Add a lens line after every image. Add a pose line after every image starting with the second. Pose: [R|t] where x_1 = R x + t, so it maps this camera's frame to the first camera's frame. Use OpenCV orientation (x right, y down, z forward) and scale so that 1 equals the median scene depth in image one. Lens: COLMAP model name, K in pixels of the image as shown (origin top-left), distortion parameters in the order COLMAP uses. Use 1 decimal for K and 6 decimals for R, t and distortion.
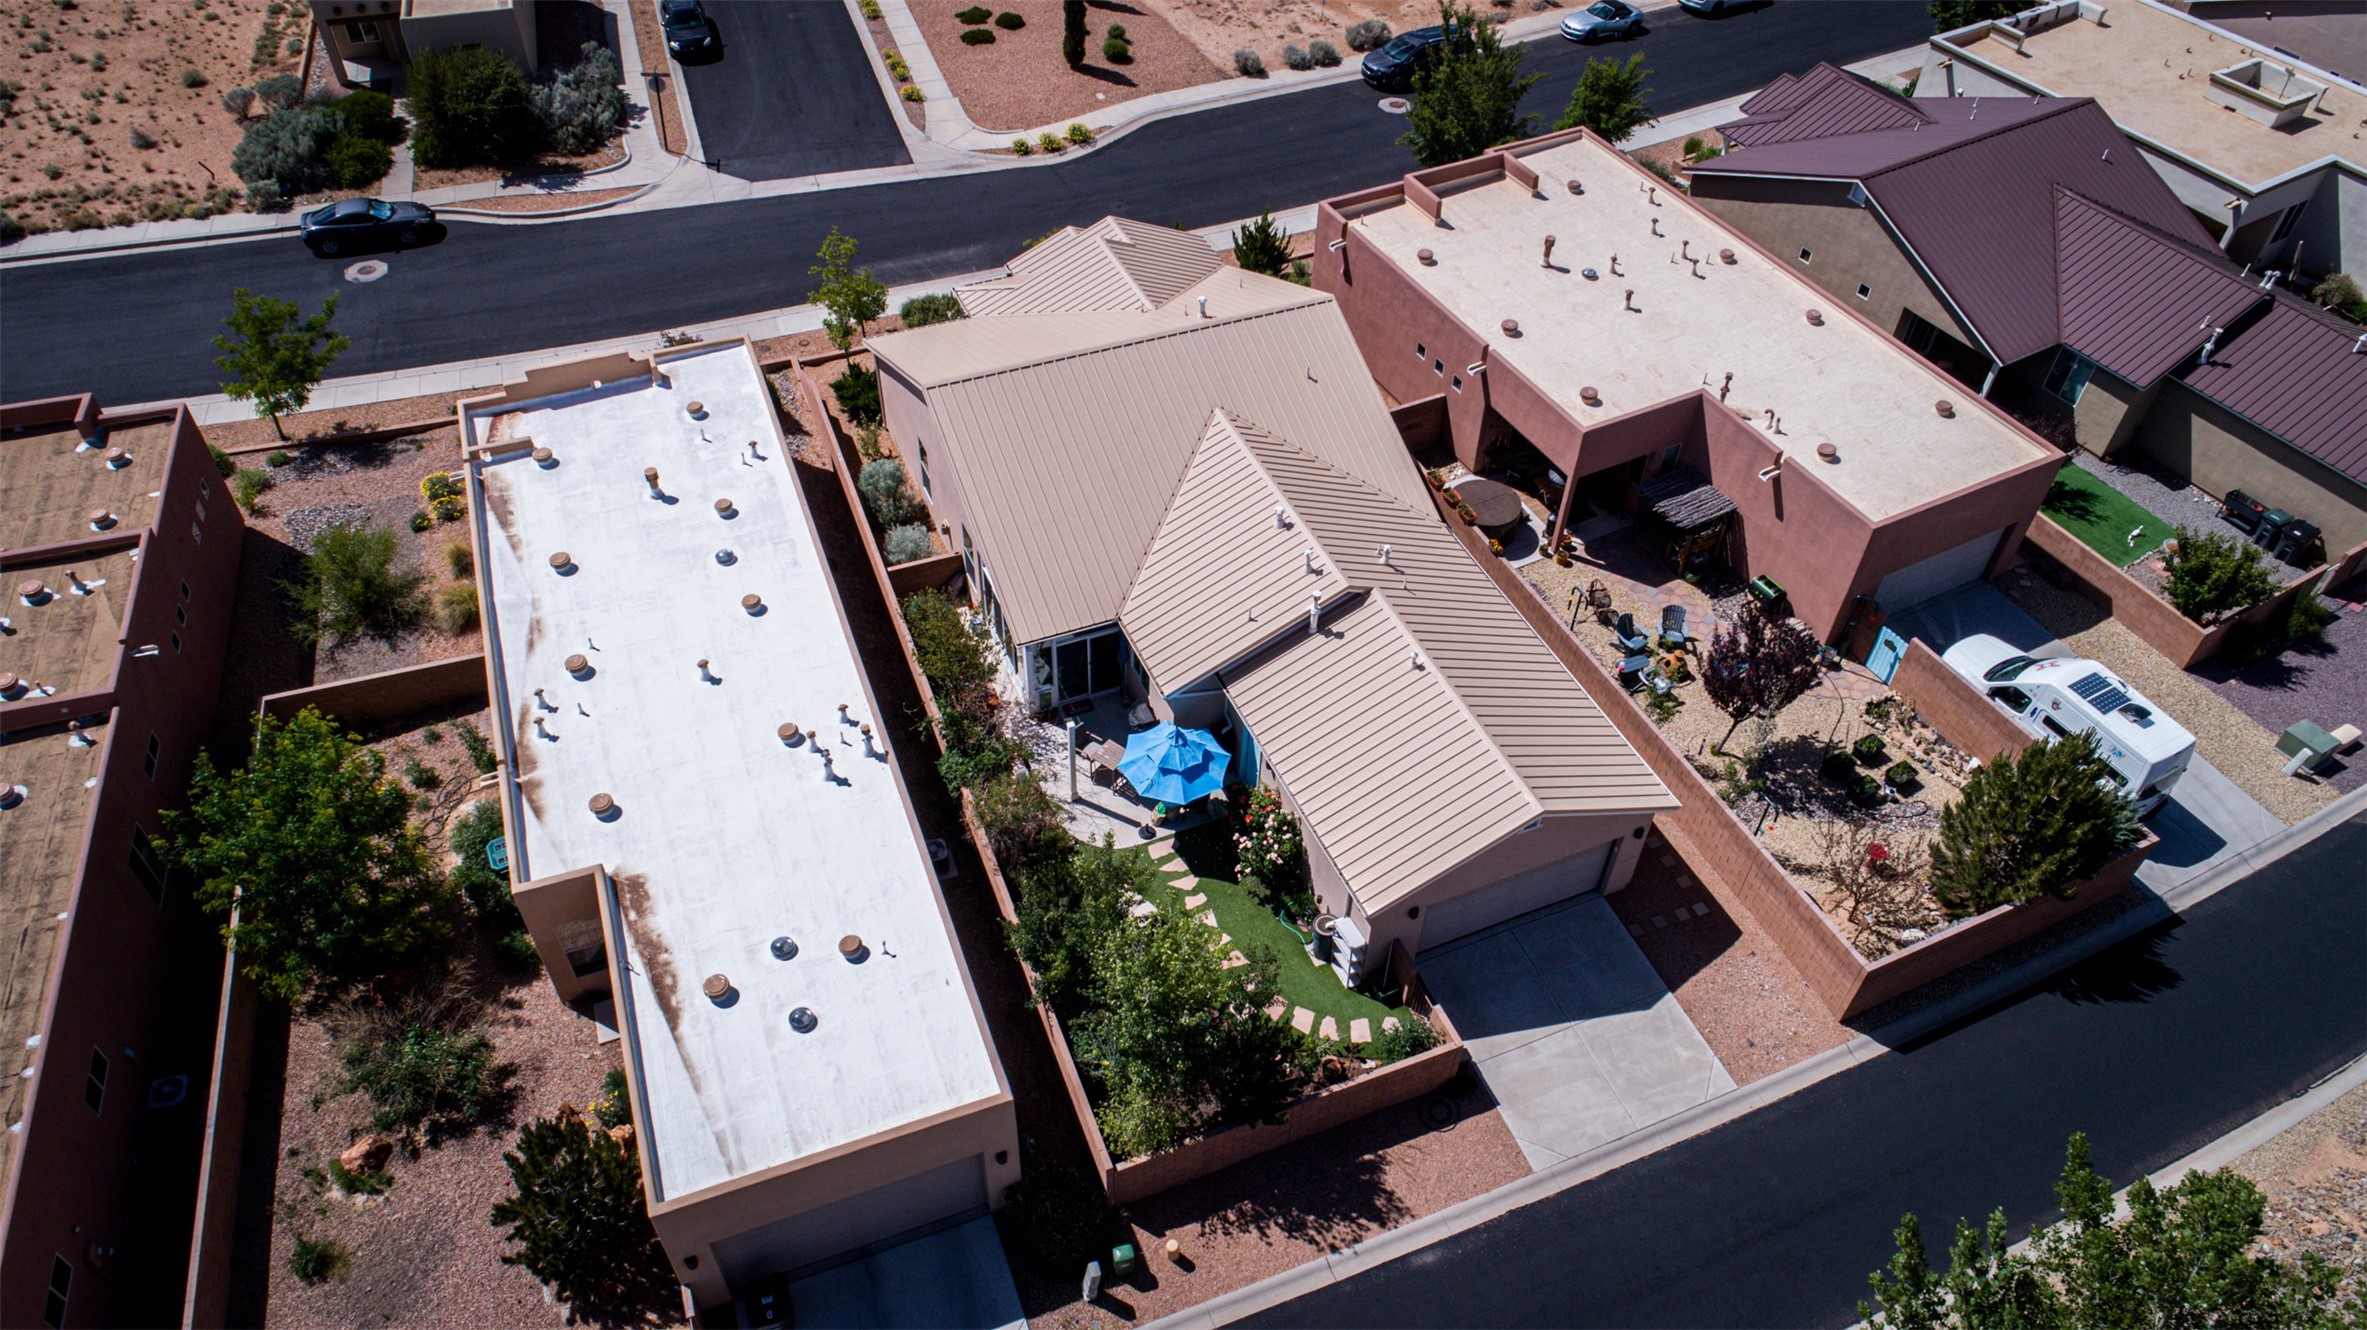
lens RADIAL K [[1593.8, 0, 1183.5], [0, 1593.8, 674.6], [0, 0, 1]] dist [-0.014211, 0.004805]
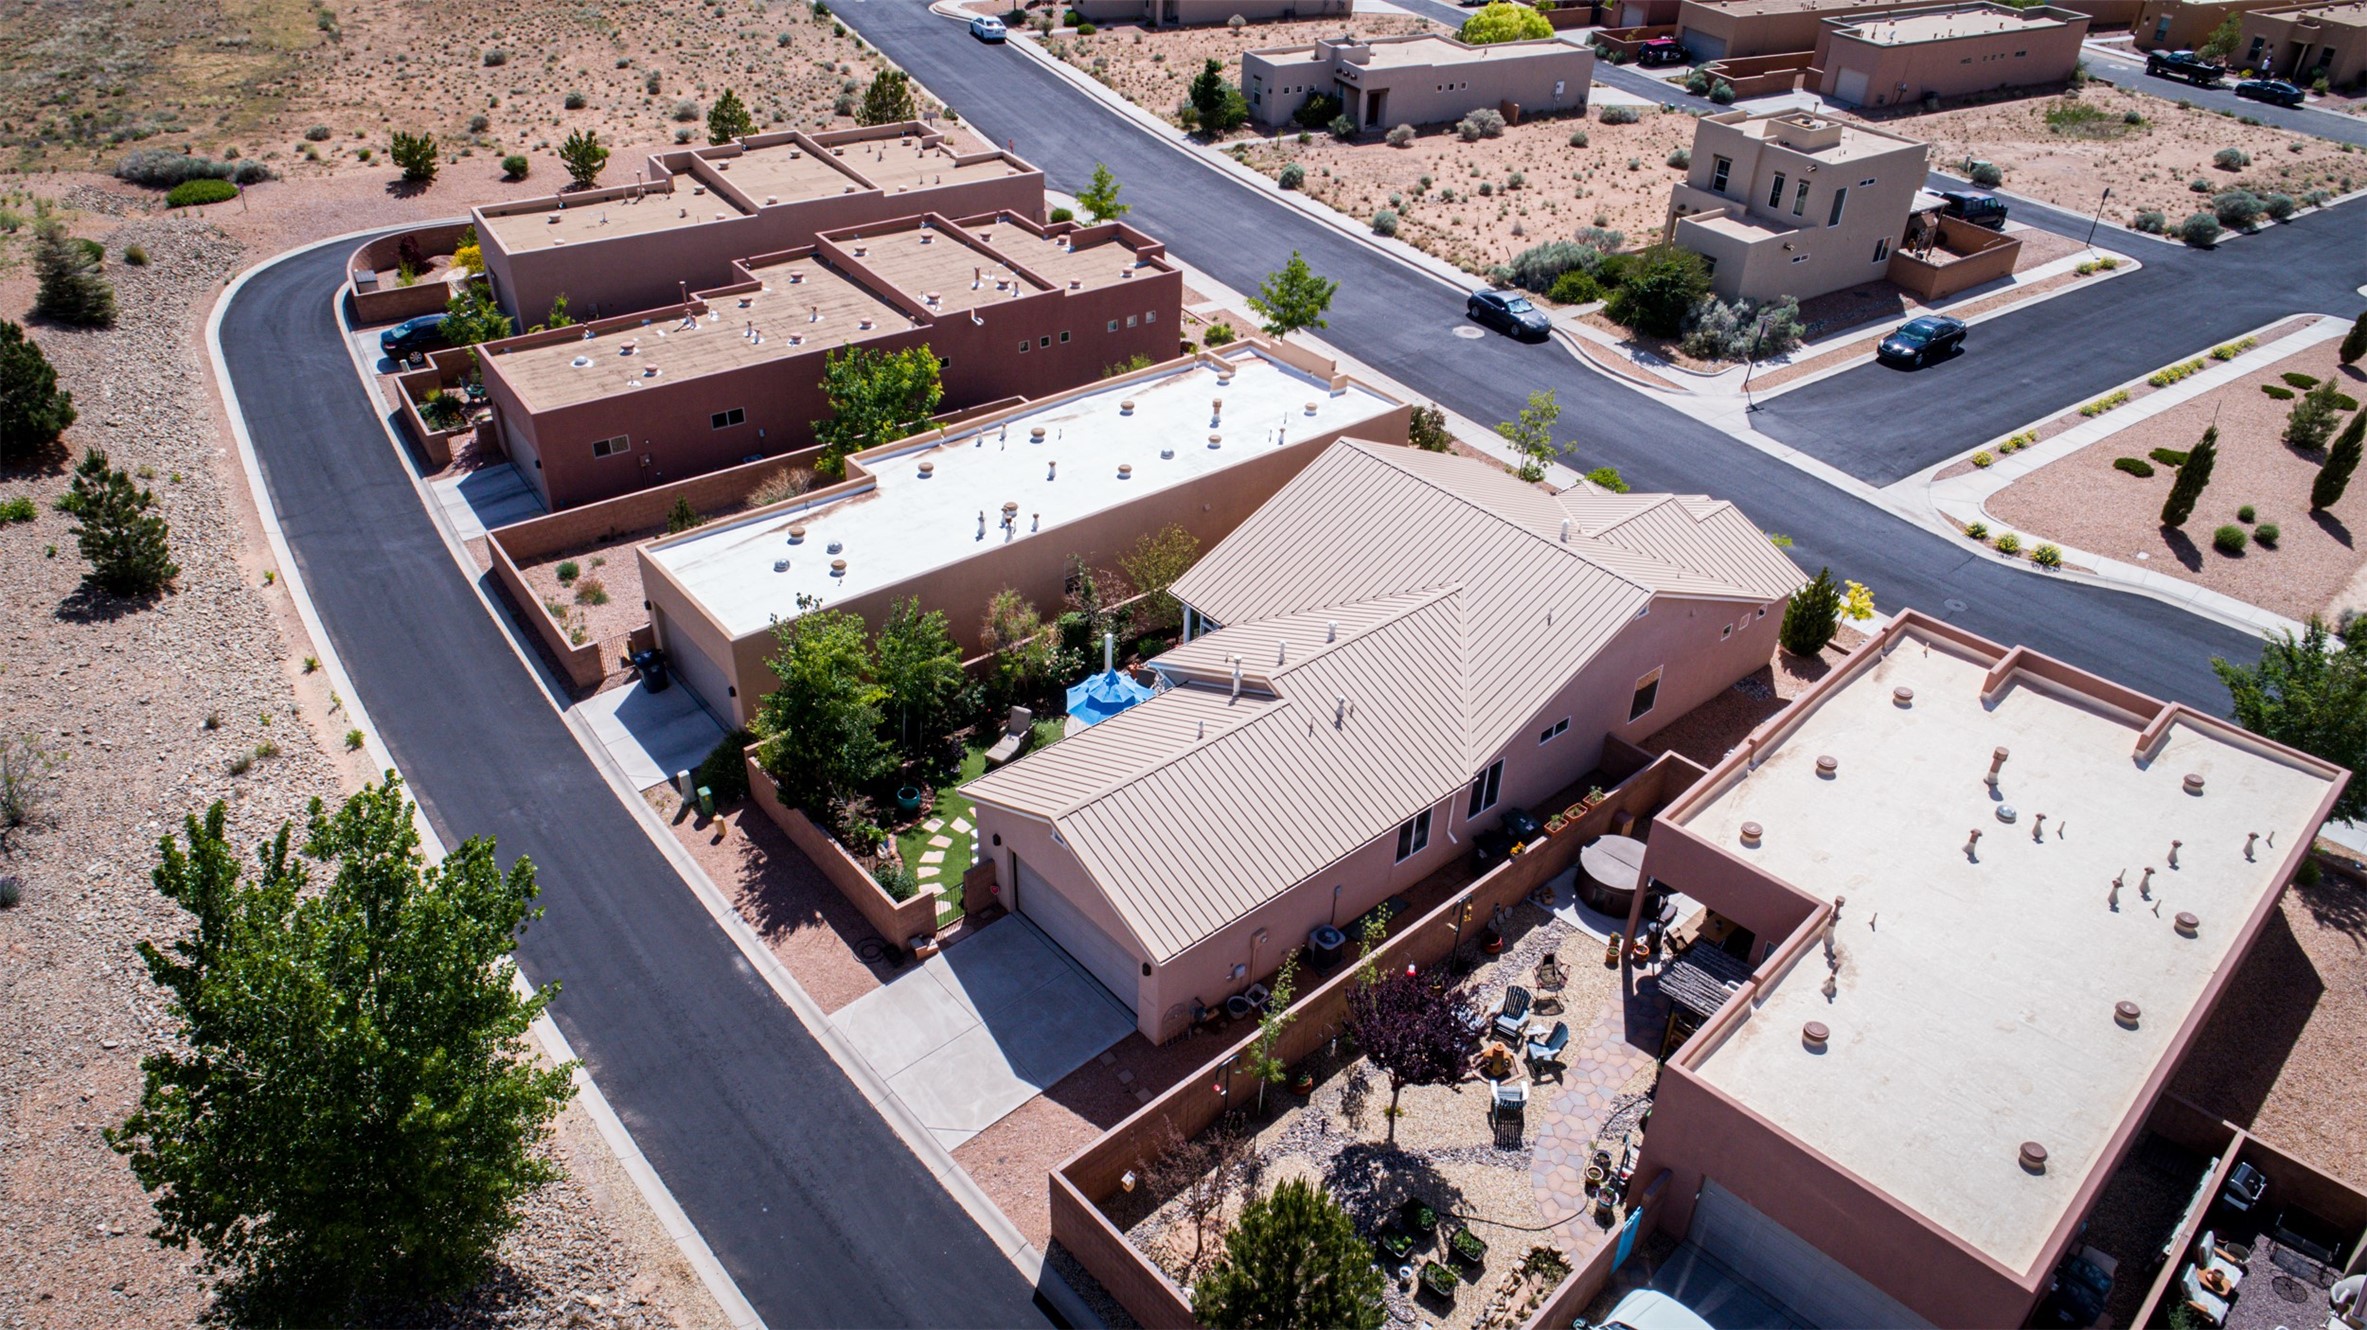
lens RADIAL K [[1593.8, 0, 1183.5], [0, 1593.8, 674.6], [0, 0, 1]] dist [-0.014211, 0.004805]
pose [[0.300652, 0.522314, -0.797995, 0.930728], [-0.689209, 0.697334, 0.196763, -0.225977], [0.659241, 0.490829, 0.569639, 0.334723]]
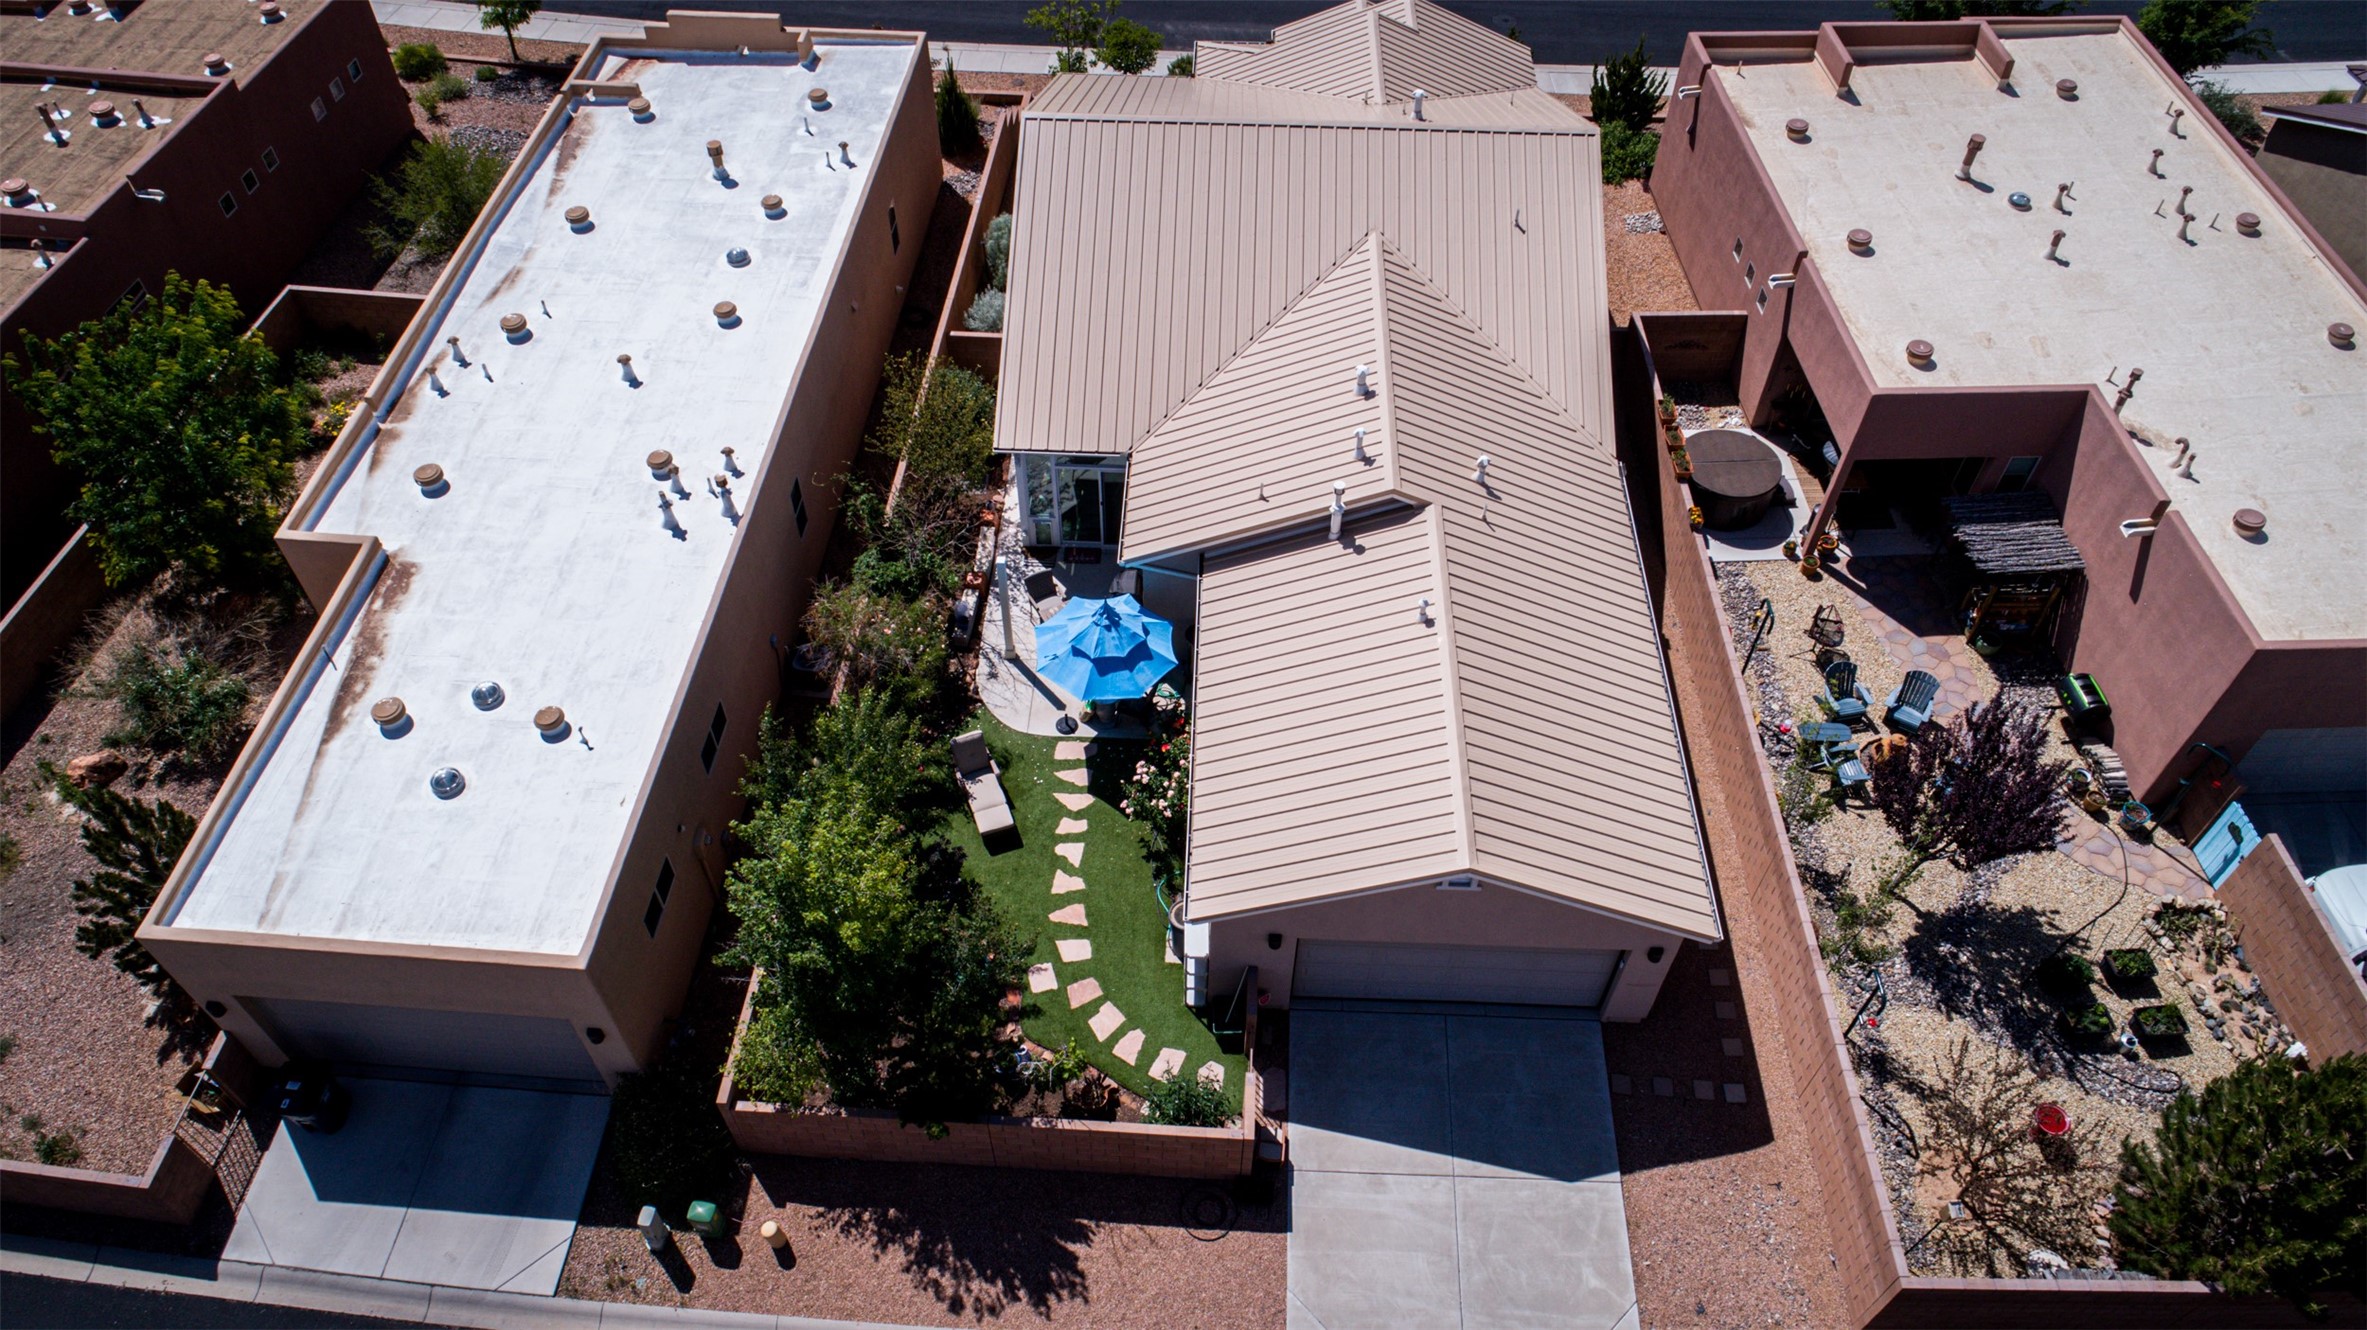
lens RADIAL K [[1593.8, 0, 1183.5], [0, 1593.8, 674.6], [0, 0, 1]] dist [-0.014211, 0.004805]
pose [[0.903065, 0.314229, -0.292804, 0.249240], [-0.294985, 0.949271, 0.108939, -0.025885], [0.312182, -0.012007, 0.949946, 0.278431]]
